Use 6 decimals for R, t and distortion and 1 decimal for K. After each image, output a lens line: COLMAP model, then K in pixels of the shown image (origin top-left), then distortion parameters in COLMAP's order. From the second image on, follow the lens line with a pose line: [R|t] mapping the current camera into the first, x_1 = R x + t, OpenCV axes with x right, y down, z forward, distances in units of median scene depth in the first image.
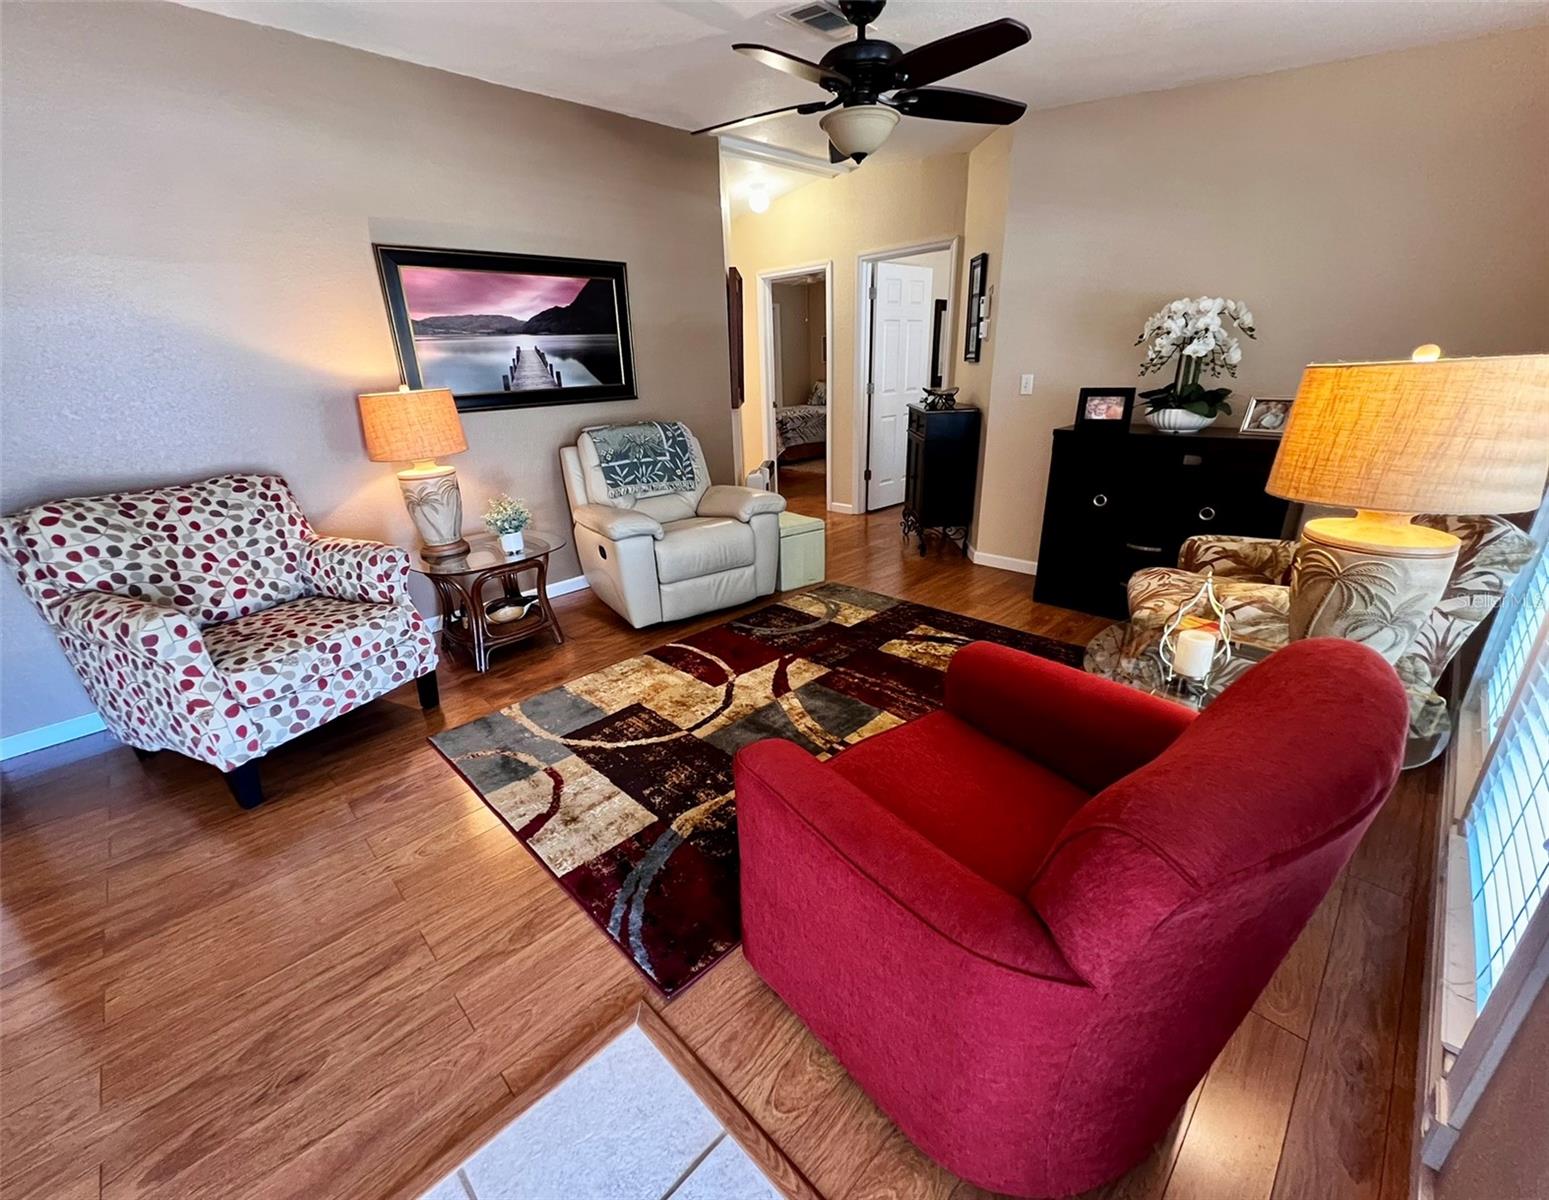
lens RADIAL K [[642.3, 0, 774.5], [0, 642.3, 600.0], [0, 0, 1]] dist [-0.000865, -0.000106]
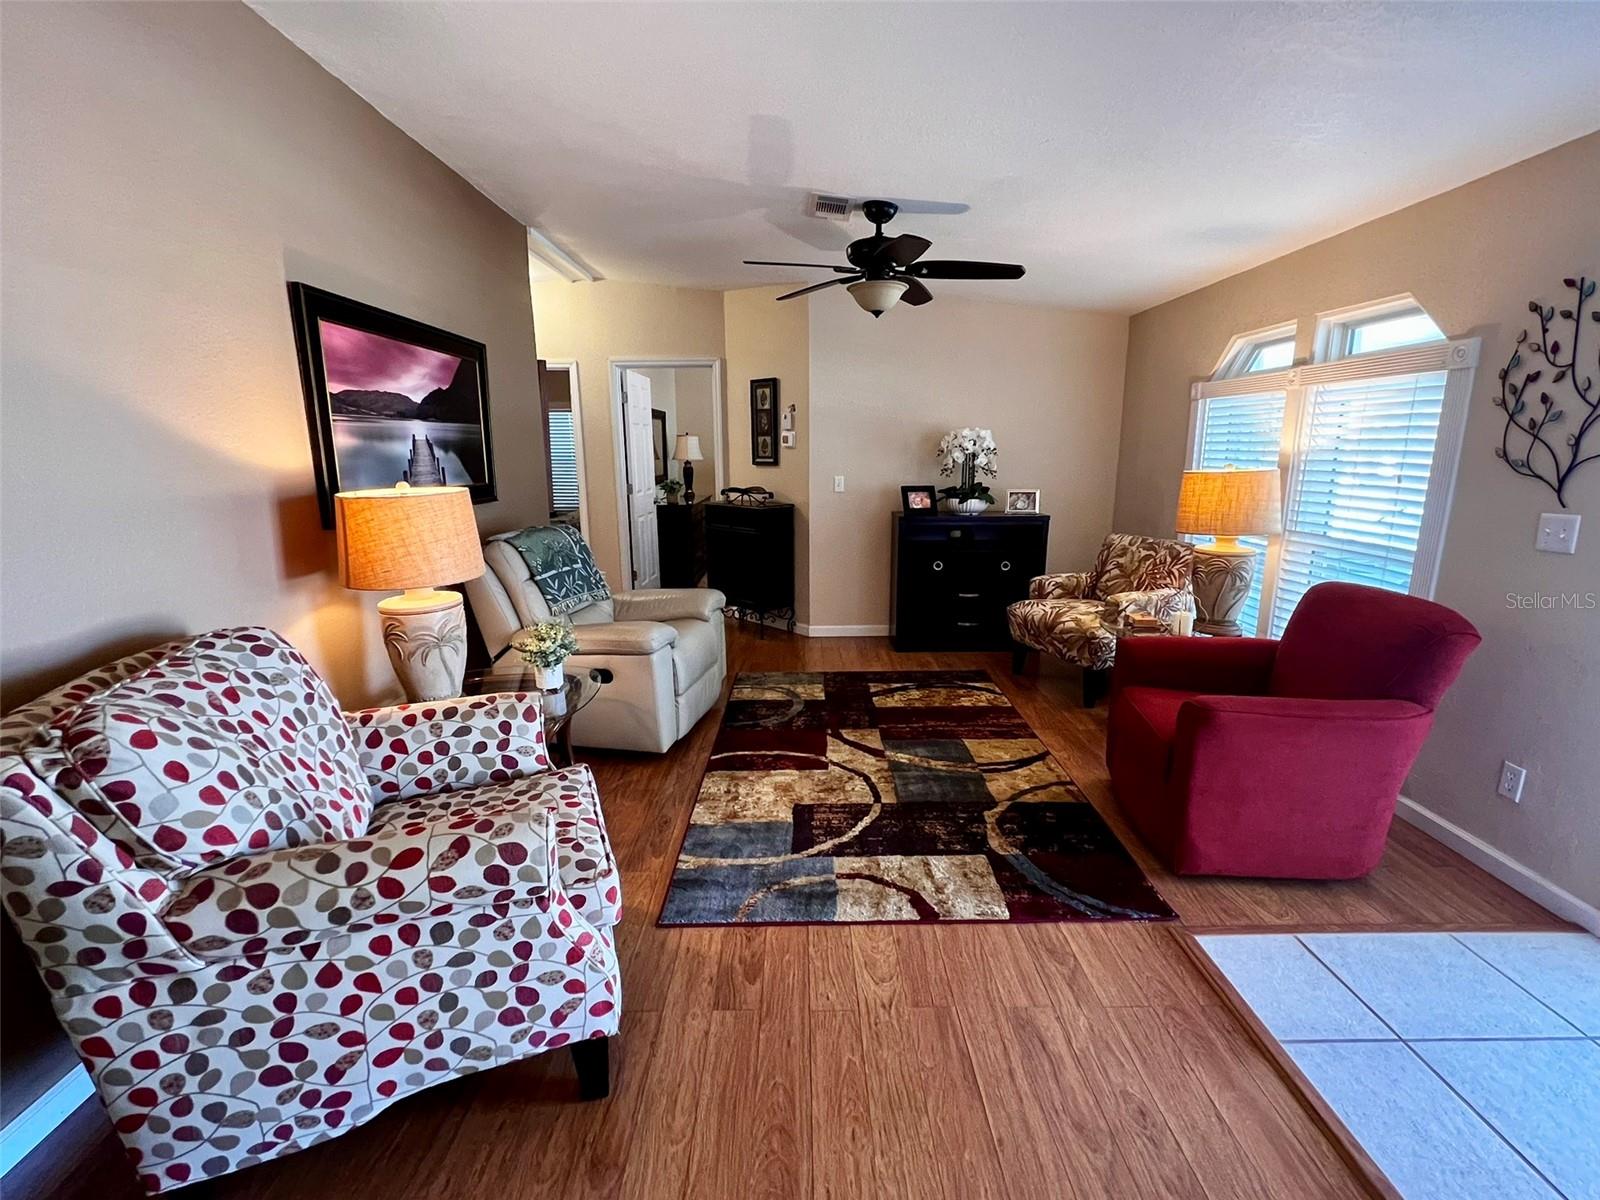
lens RADIAL K [[714.9, 0, 800.0], [0, 714.9, 600.0], [0, 0, 1]] dist [-0.000351, -0.000021]
pose [[0.691691, -0.114764, 0.713017, -0.830176], [0.233100, 0.969929, -0.070013, -0.050483], [-0.683541, 0.214631, 0.697642, 0.174749]]
